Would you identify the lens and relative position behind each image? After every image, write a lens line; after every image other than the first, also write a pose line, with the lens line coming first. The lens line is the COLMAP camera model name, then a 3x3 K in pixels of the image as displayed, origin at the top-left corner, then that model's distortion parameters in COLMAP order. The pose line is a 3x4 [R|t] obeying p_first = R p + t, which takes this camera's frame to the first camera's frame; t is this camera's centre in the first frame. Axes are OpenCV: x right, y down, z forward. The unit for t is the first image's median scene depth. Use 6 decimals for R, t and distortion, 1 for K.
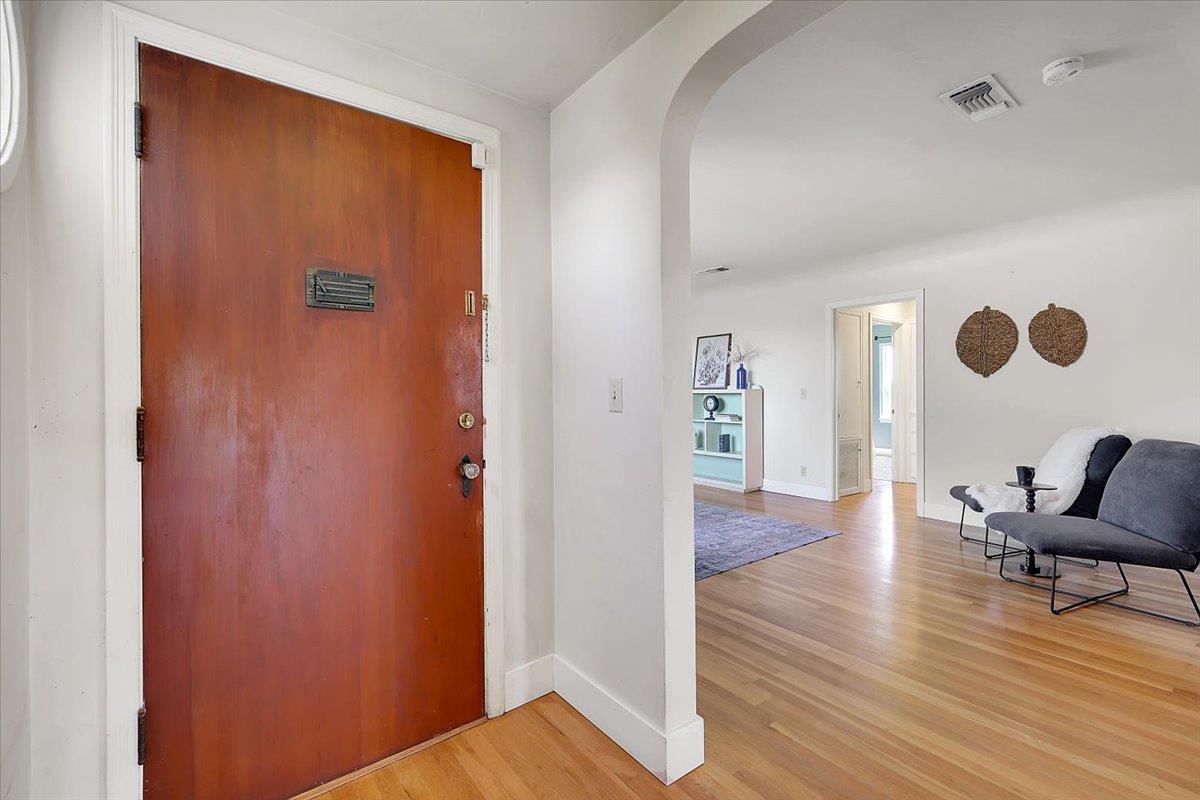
lens RADIAL K [[520.6, 0, 598.6], [0, 520.6, 395.1], [0, 0, 1]] dist [-0.000498, 0.000484]
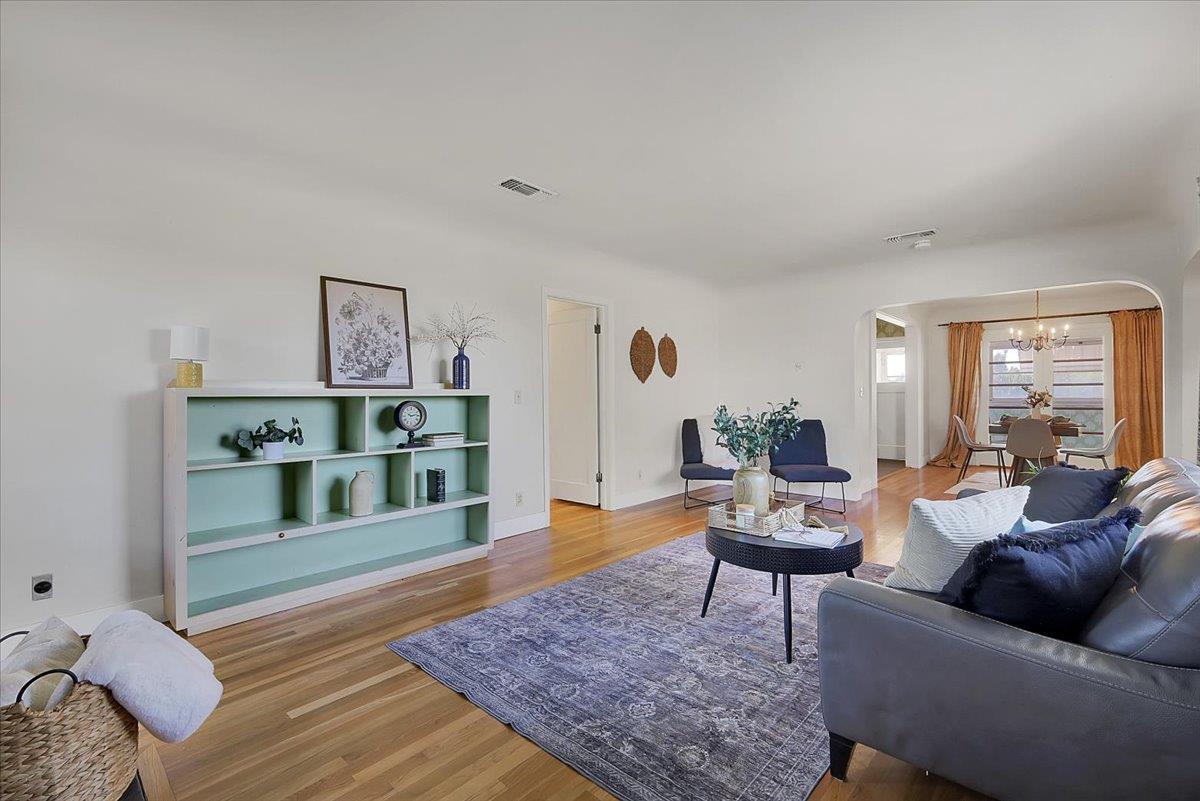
lens RADIAL K [[520.6, 0, 598.6], [0, 520.6, 395.6], [0, 0, 1]] dist [-0.000498, 0.000484]
pose [[-0.163157, 0.005473, 0.986585, -0.329632], [0.009991, 0.999943, -0.003895, -0.000178], [-0.986550, 0.009221, -0.163202, 0.891885]]
